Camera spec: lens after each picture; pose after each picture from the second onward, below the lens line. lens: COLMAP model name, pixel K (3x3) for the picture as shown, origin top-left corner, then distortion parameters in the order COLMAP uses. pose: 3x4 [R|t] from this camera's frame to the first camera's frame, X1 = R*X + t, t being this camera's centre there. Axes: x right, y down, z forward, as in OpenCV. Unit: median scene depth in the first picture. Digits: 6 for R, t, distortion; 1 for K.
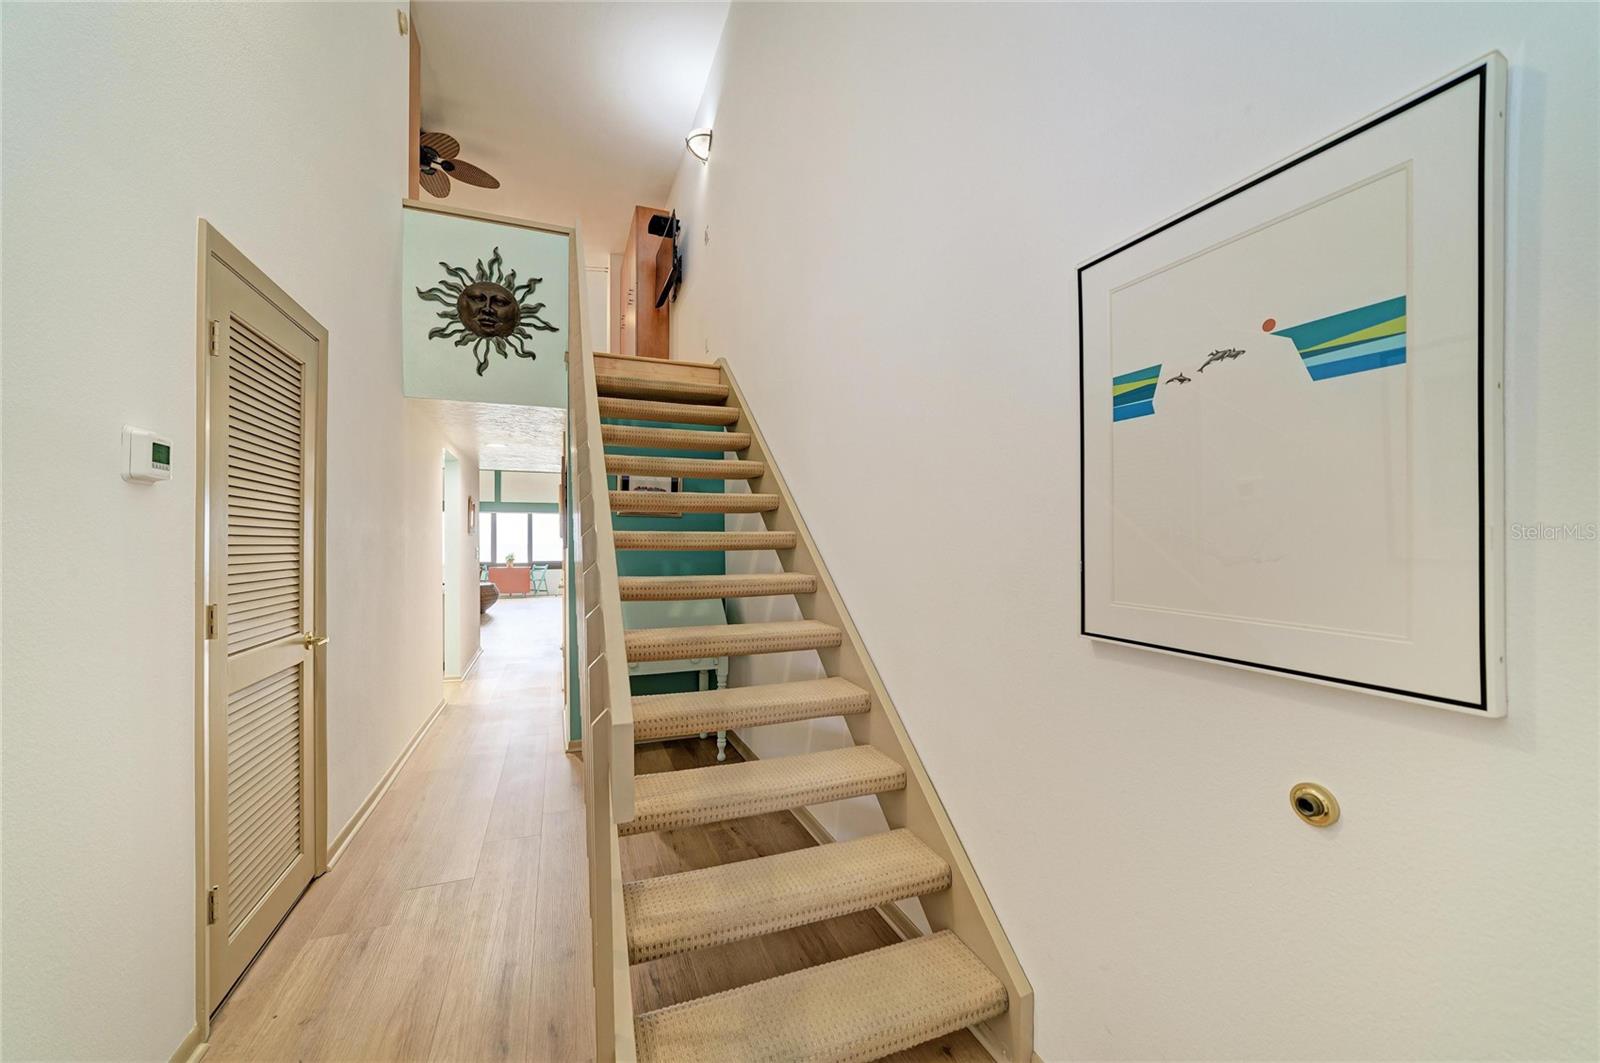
lens RADIAL K [[609.4, 0, 806.9], [0, 609.4, 541.5], [0, 0, 1]] dist [-0.012955, 0.000310]
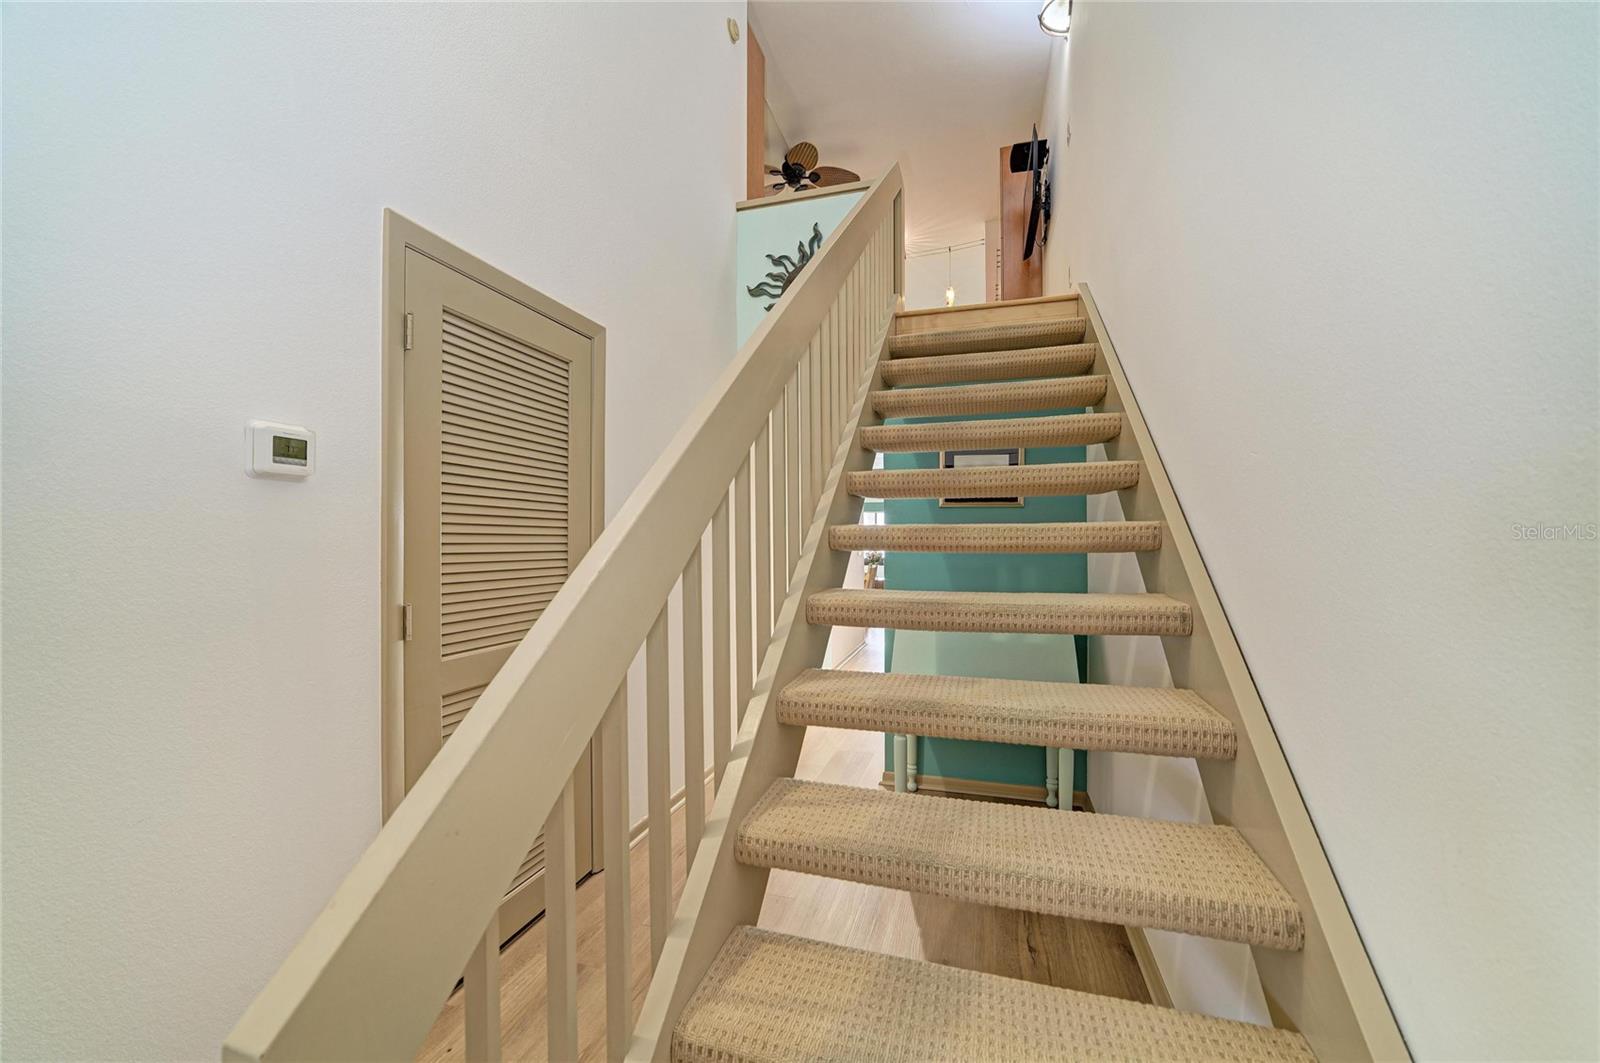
lens RADIAL K [[609.4, 0, 796.2], [0, 609.4, 545.4], [0, 0, 1]] dist [-0.012955, 0.000310]
pose [[0.783409, 0.003968, -0.621494, 0.046370], [0.002732, 0.999948, 0.009827, -0.000028], [0.621500, -0.009397, 0.783357, 0.250874]]
